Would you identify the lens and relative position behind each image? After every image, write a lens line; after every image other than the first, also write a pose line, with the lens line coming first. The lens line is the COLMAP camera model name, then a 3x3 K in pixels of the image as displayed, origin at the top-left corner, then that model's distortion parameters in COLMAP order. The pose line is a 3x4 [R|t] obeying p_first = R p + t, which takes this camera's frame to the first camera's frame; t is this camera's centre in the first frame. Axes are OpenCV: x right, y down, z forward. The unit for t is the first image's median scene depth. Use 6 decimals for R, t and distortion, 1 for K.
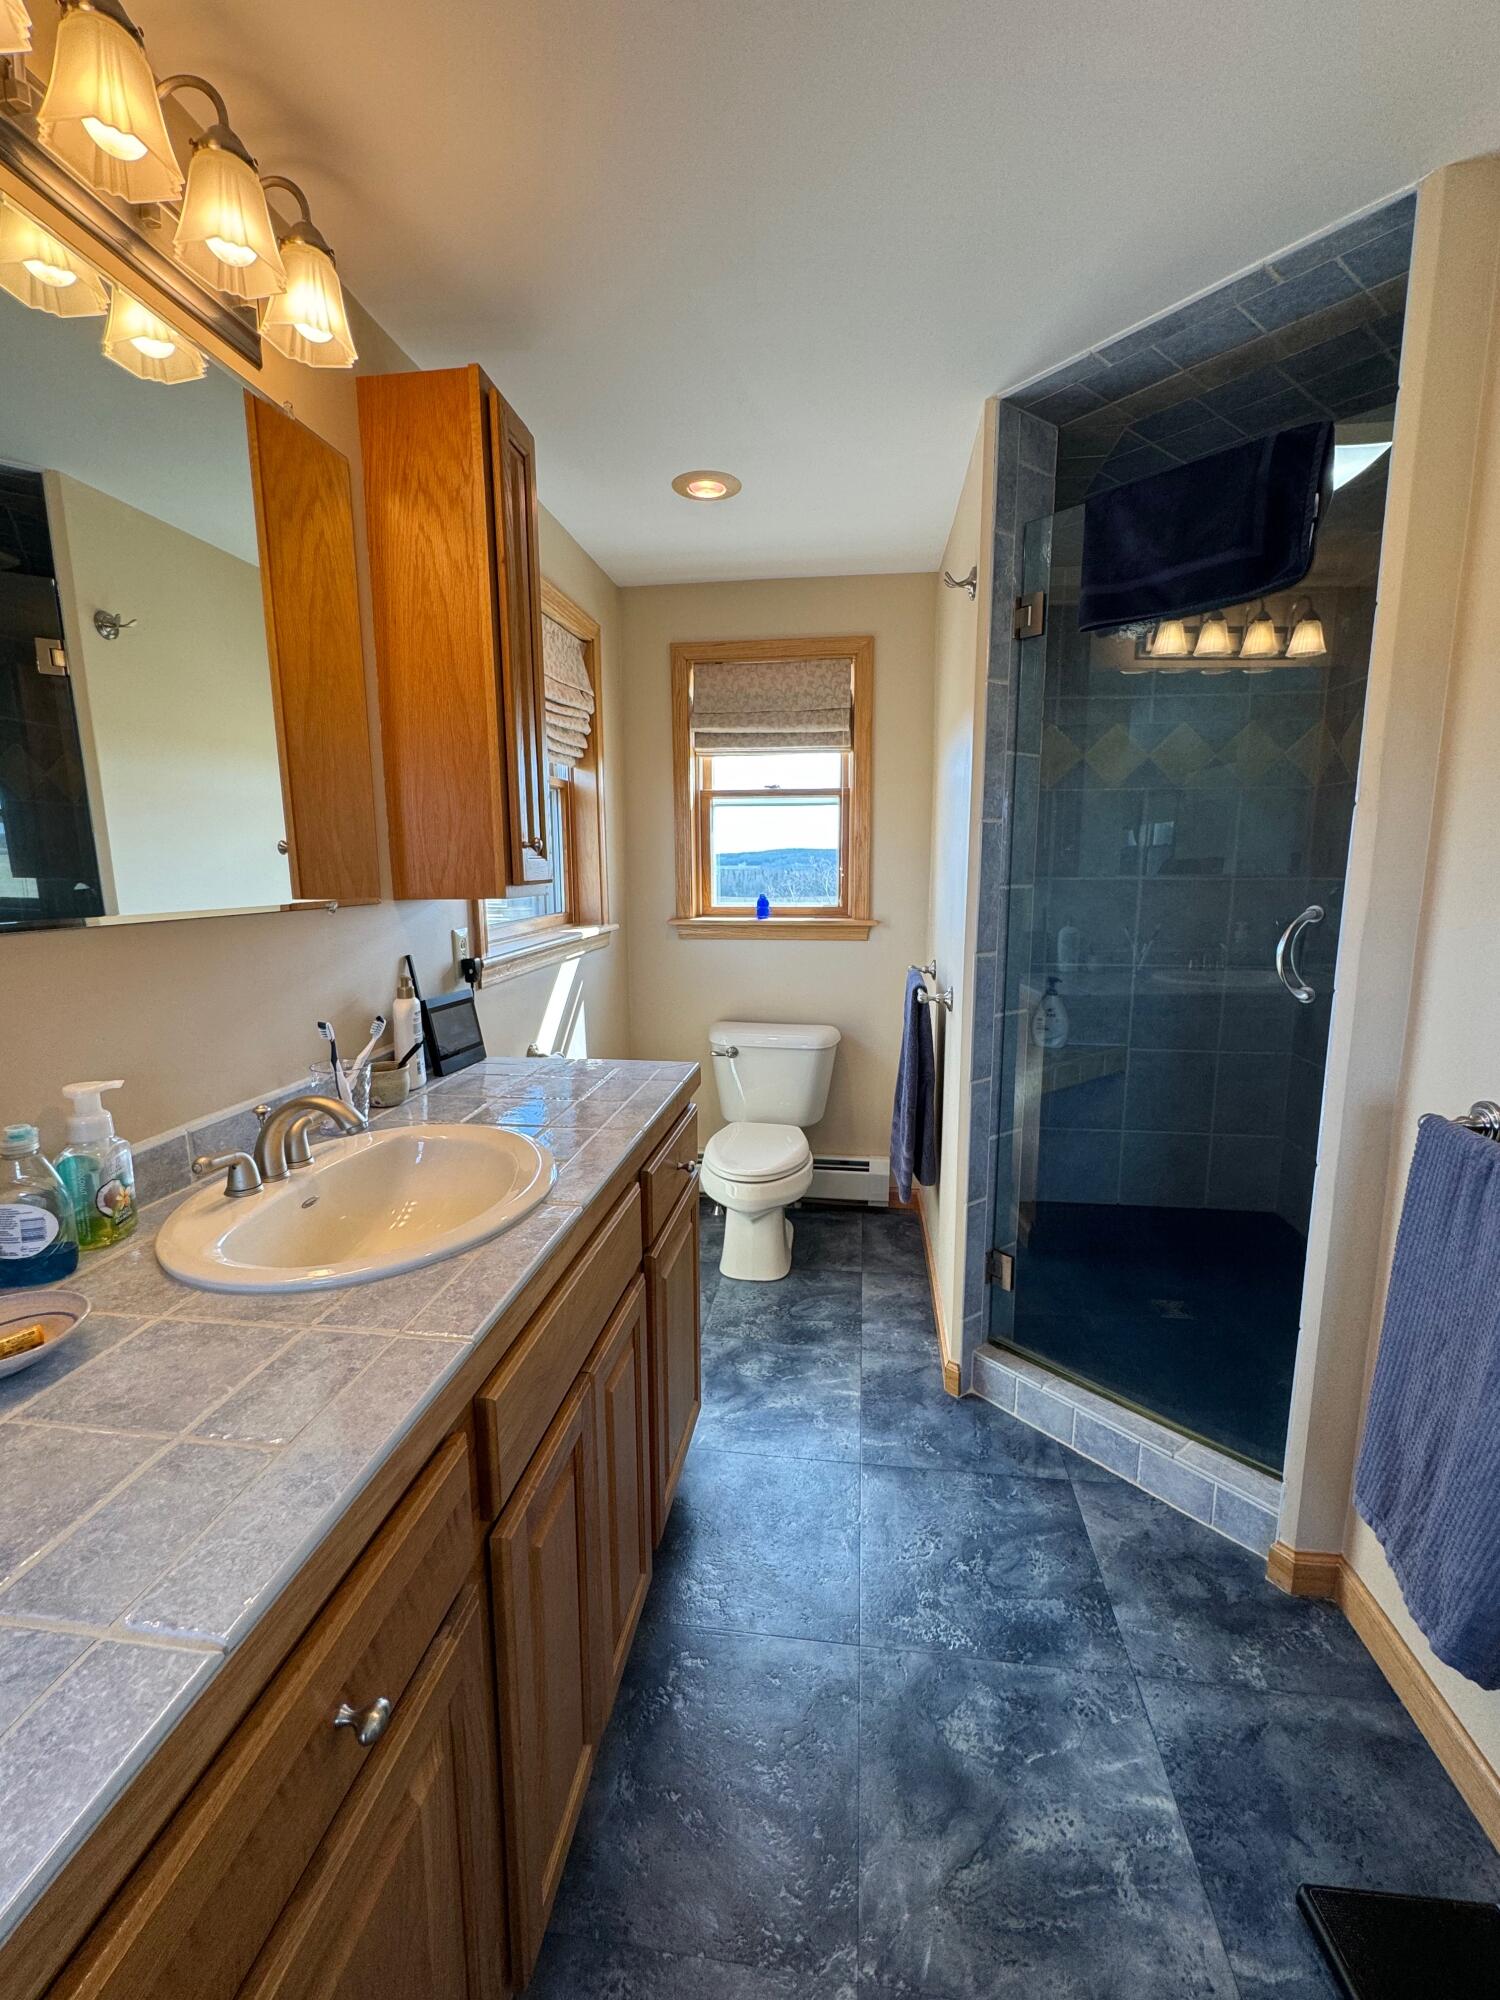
lens RADIAL K [[853.7, 0, 750.0], [0, 853.7, 1000.0], [0, 0, 1]] dist [-0.001334, 0.000412]
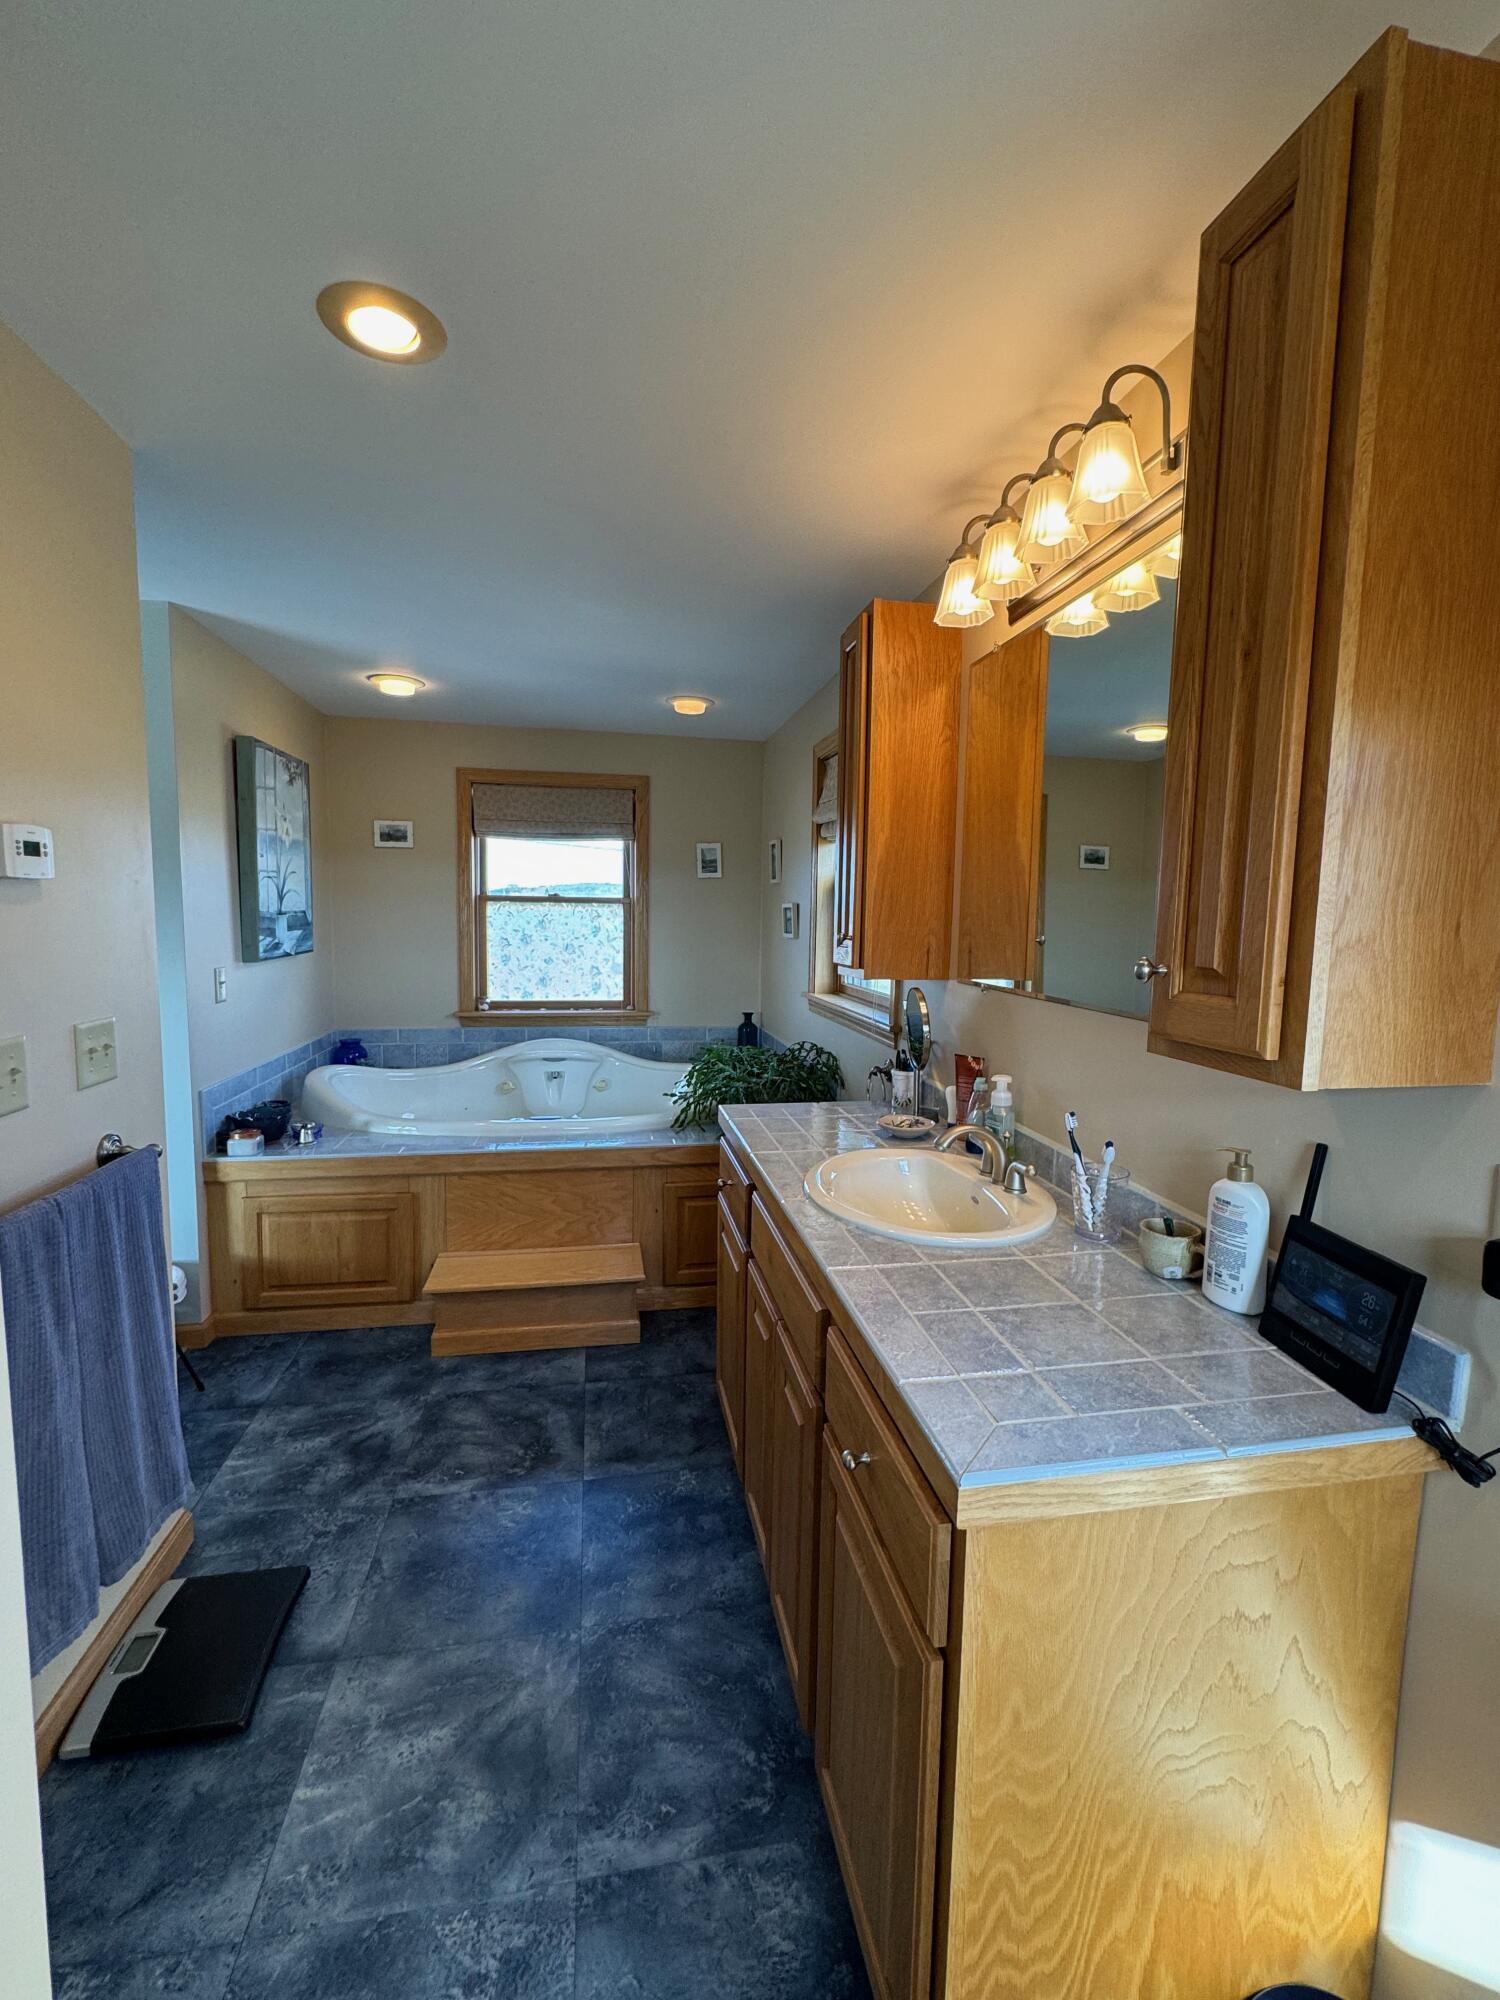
lens RADIAL K [[853.7, 0, 750.0], [0, 853.7, 1000.0], [0, 0, 1]] dist [-0.001334, 0.000412]
pose [[-0.951561, 0.014672, -0.307110, 0.241171], [-0.064550, 0.967066, 0.246205, -0.361244], [0.300607, 0.254103, -0.919275, 1.829444]]
